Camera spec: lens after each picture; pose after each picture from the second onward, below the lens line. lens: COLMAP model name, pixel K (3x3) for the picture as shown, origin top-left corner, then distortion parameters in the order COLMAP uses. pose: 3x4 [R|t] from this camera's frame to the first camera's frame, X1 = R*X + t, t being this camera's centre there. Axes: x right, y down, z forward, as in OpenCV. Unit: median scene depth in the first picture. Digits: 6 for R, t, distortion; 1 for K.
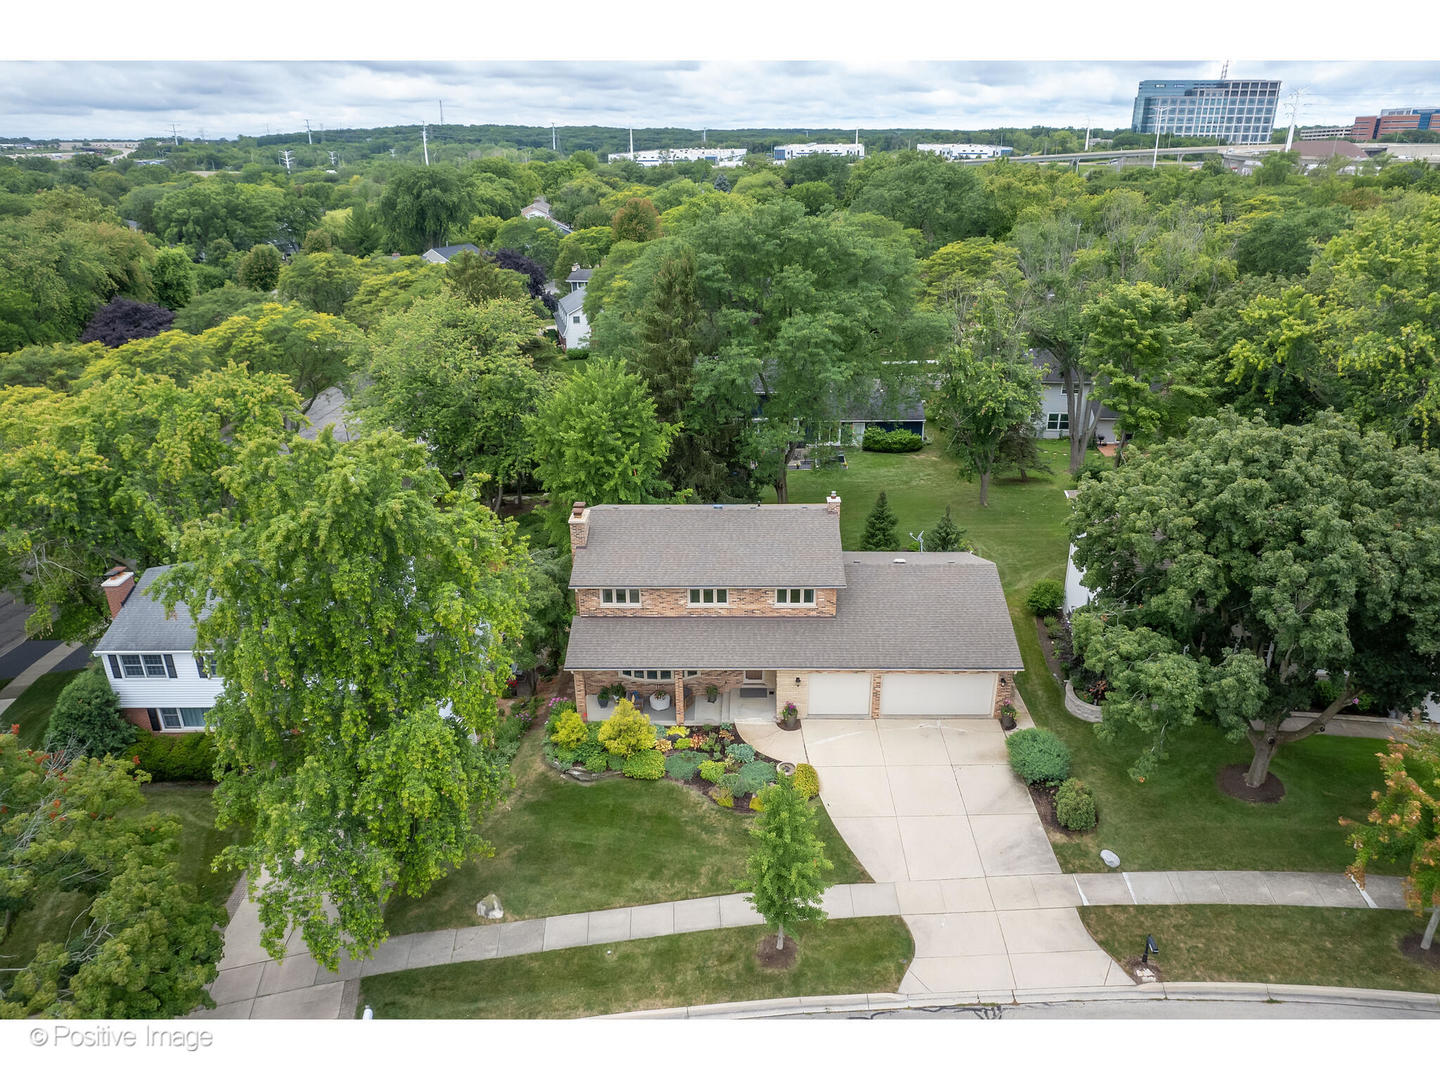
lens RADIAL K [[994.5, 0, 720.0], [0, 994.5, 540.0], [0, 0, 1]] dist [-0.048209, 0.000126]
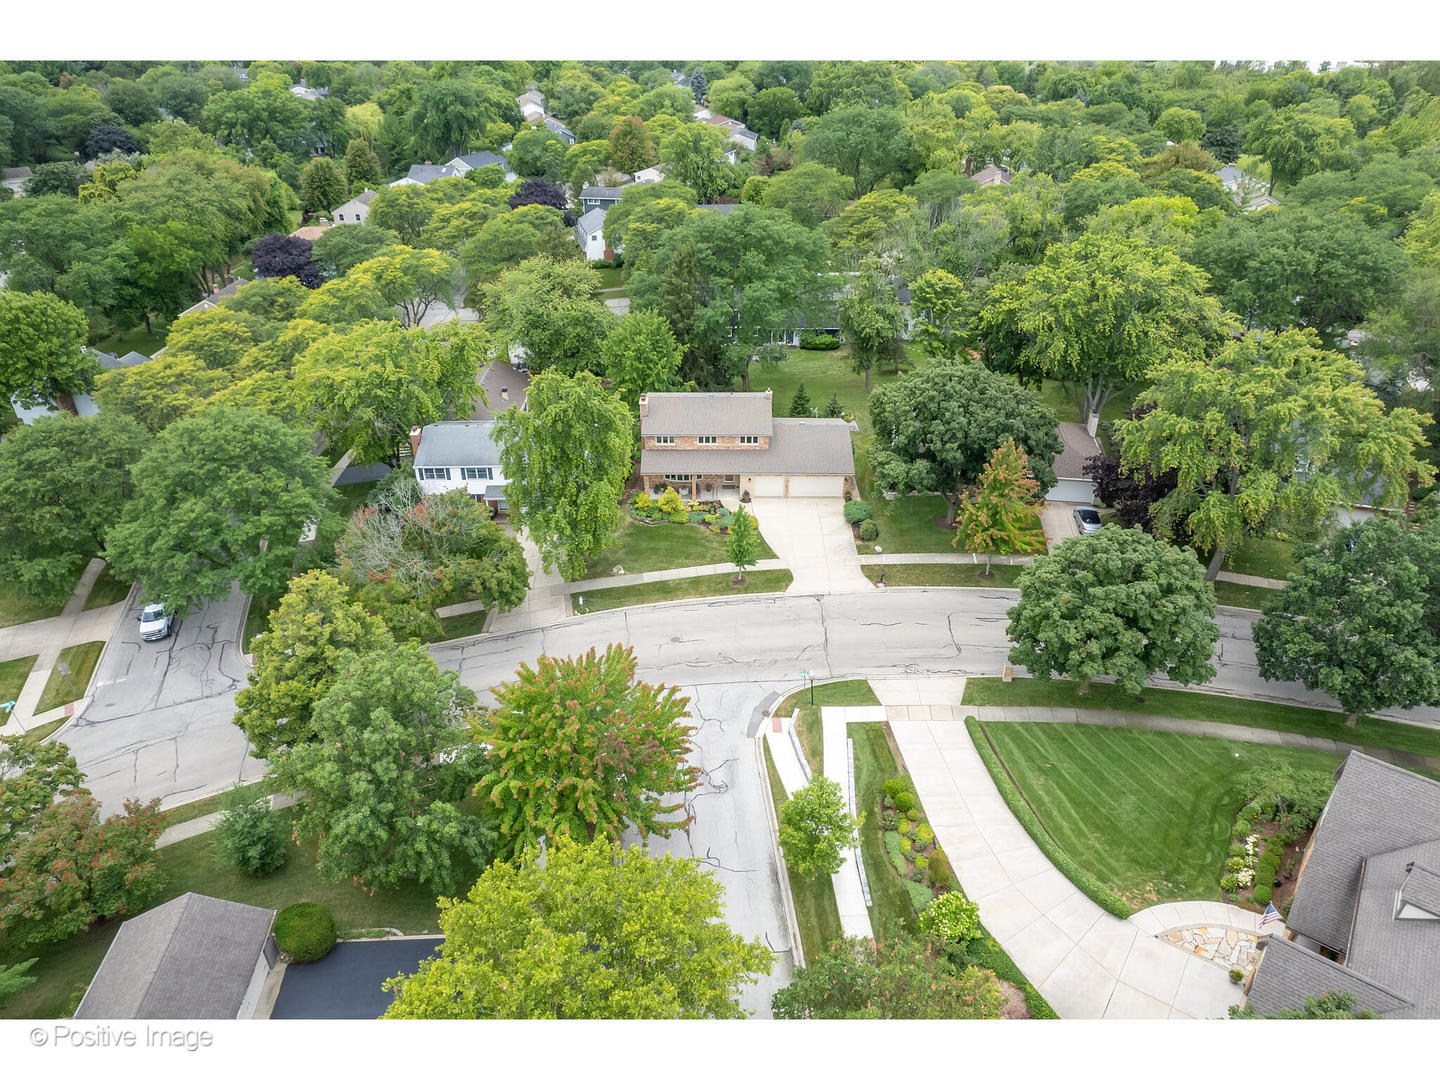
lens RADIAL K [[994.5, 0, 720.0], [0, 994.5, 540.0], [0, 0, 1]] dist [-0.048209, 0.000126]
pose [[0.999567, -0.001311, 0.029387, -0.036289], [-0.002880, 0.989846, 0.142113, -0.024824], [-0.029275, -0.142136, 0.989414, -0.844153]]
